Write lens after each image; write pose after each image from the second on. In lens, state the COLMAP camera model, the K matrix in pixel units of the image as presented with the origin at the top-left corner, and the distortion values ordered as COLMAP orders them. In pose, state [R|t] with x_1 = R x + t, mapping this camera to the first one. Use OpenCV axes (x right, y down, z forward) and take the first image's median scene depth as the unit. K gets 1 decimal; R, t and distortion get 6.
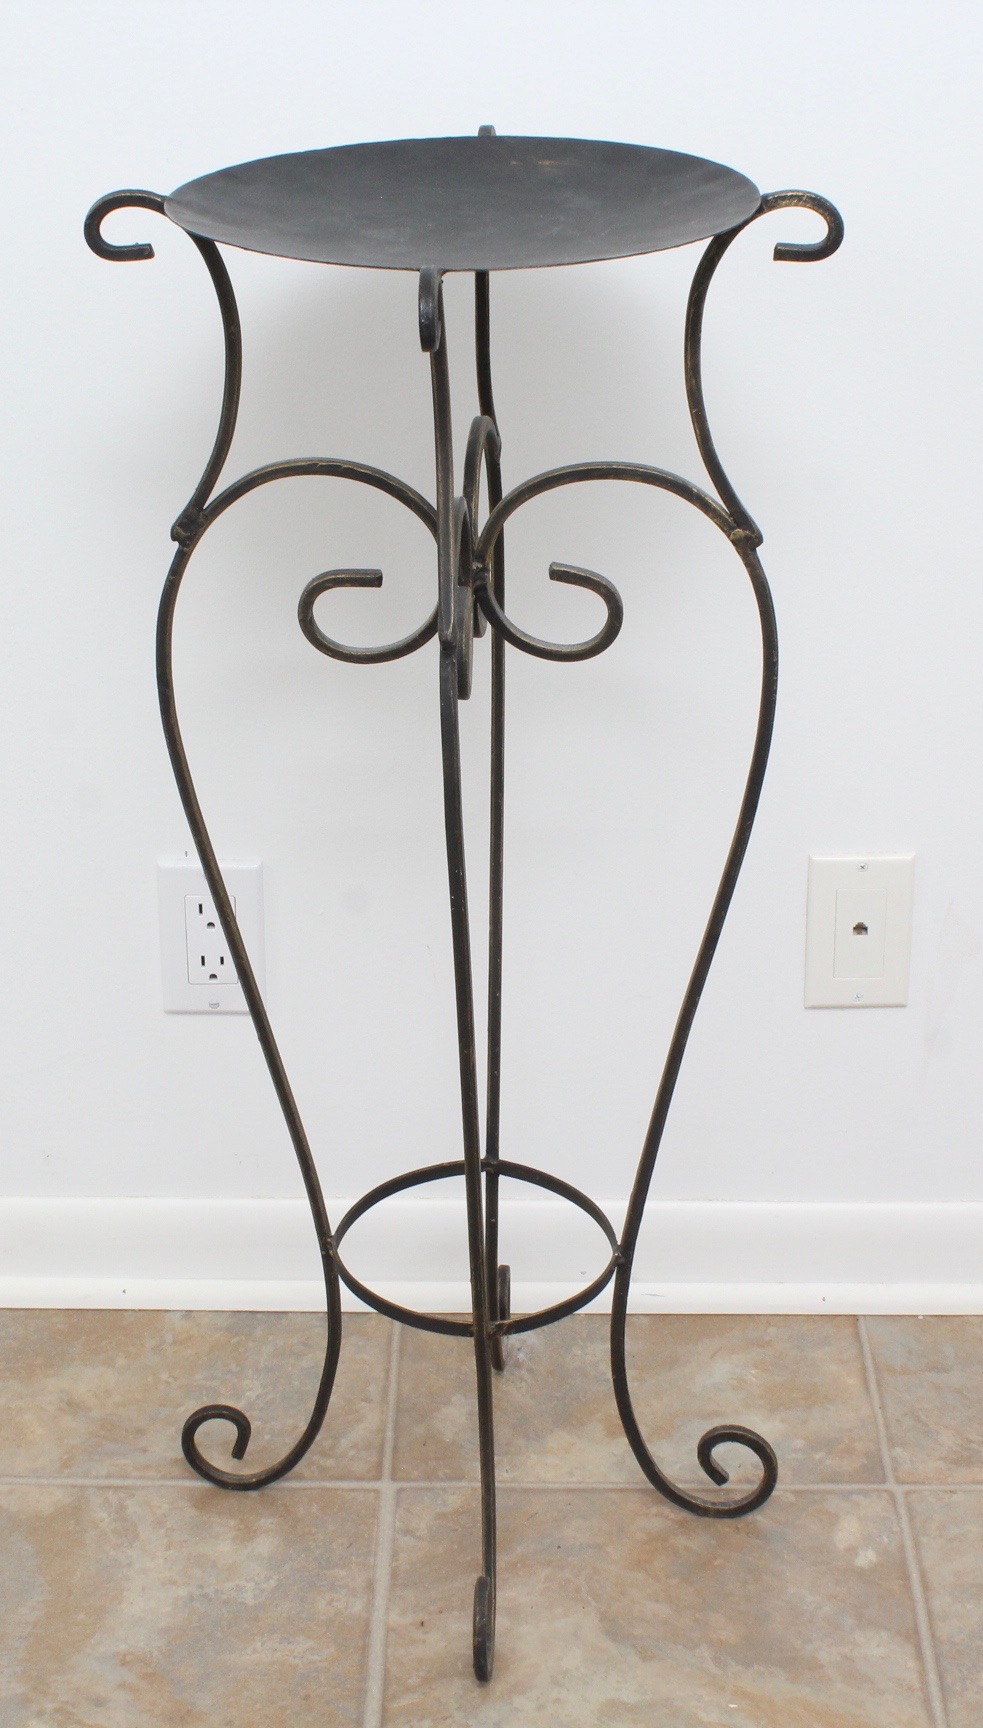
lens RADIAL K [[2643.6, 0, 530.7], [0, 2643.6, 874.1], [0, 0, 1]] dist [-0.110243, 0.000000]
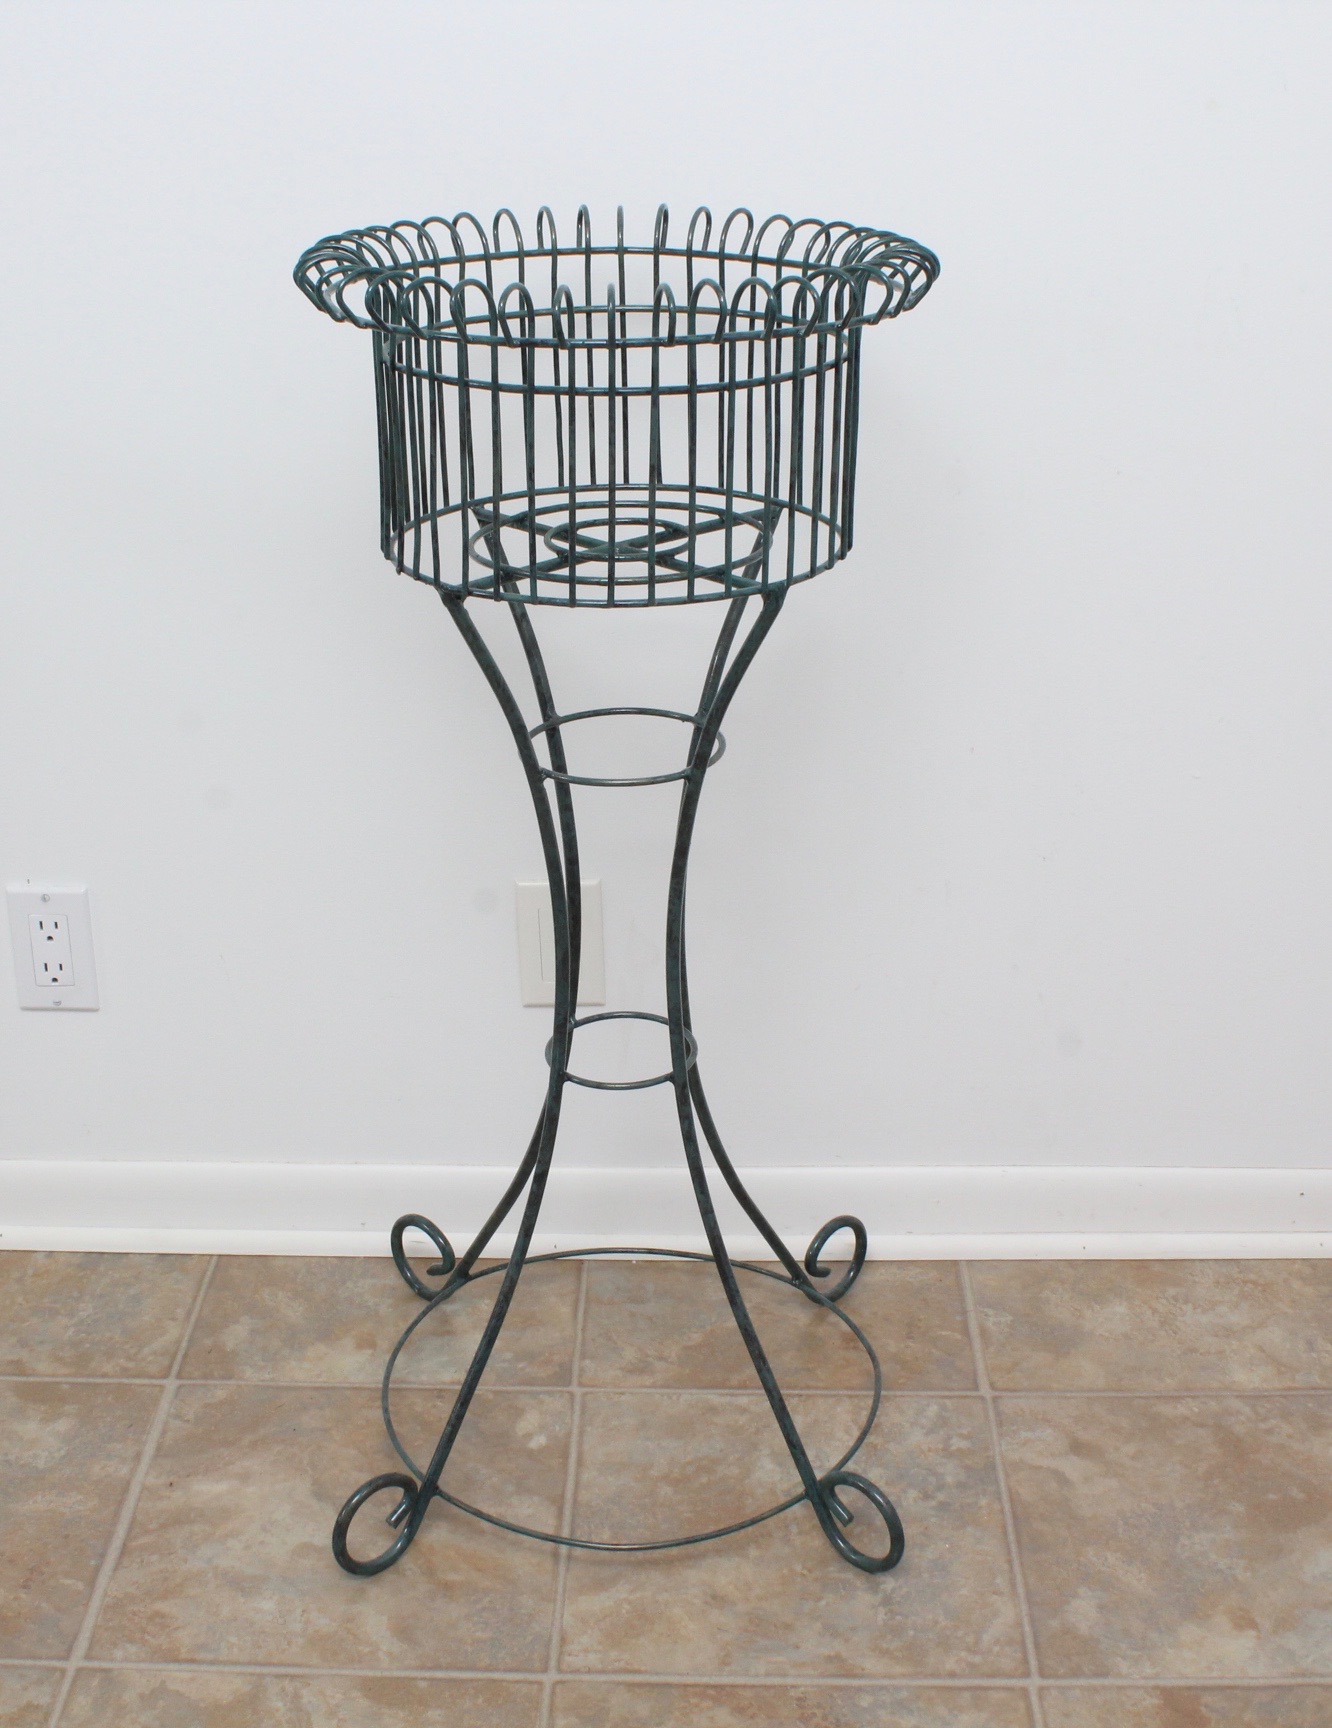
lens RADIAL K [[2284.5, 0, 658.6], [0, 2284.5, 874.9], [0, 0, 1]] dist [-0.122972, 0.000000]
pose [[0.999759, -0.000552, -0.021966, 0.206253], [-0.000519, 0.998814, -0.048681, 0.044209], [0.021967, 0.048681, 0.998573, -0.083876]]
